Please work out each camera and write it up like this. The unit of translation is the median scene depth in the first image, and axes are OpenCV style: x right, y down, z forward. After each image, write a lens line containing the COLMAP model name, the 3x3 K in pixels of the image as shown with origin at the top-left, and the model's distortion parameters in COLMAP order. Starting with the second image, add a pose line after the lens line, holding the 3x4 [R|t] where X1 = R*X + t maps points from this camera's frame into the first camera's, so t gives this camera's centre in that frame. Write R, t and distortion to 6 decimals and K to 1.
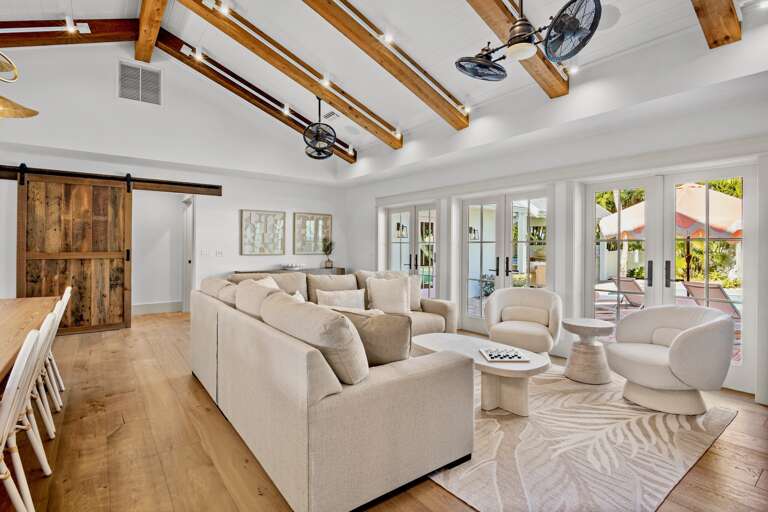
lens RADIAL K [[379.6, 0, 383.1], [0, 379.6, 247.0], [0, 0, 1]] dist [-0.018270, -0.000880]
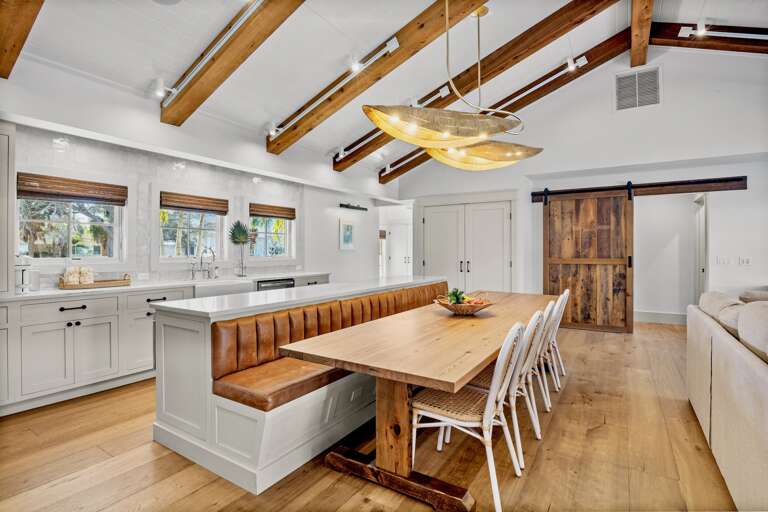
lens RADIAL K [[377.8, 0, 384.2], [0, 377.8, 251.1], [0, 0, 1]] dist [-0.017110, -0.000642]
pose [[0.346729, -0.003126, -0.937960, 0.045087], [0.003731, 0.999991, -0.001954, -0.008394], [0.937958, -0.002822, 0.346737, 0.030244]]
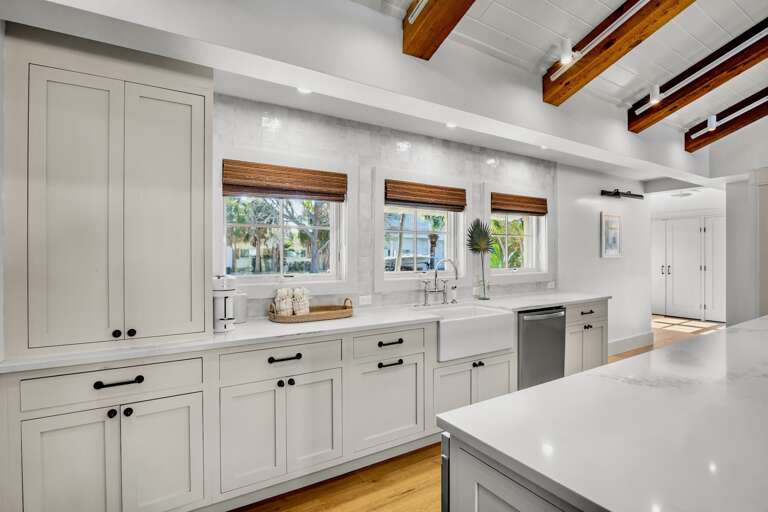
lens RADIAL K [[386.4, 0, 384.0], [0, 386.4, 256.0], [0, 0, 1]] dist [-0.017888, -0.000416]
pose [[-0.092783, 0.003578, -0.995680, -0.305740], [0.003707, 0.999988, 0.003248, -0.026835], [0.995679, -0.003389, -0.092795, -0.092831]]
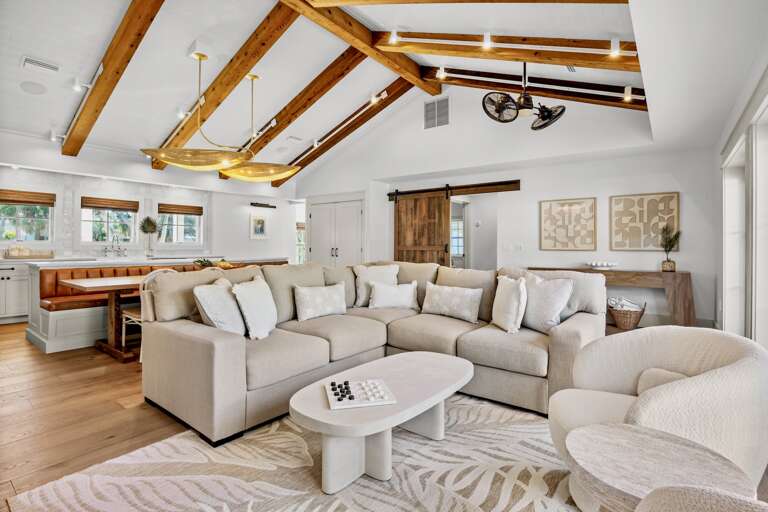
lens RADIAL K [[379.6, 0, 383.1], [0, 379.6, 247.0], [0, 0, 1]] dist [-0.018270, -0.000880]
pose [[0.257602, 0.000699, -0.966251, 0.546402], [-0.002541, 0.999997, 0.000046, 0.018996], [0.966248, 0.002444, 0.257603, 0.499577]]
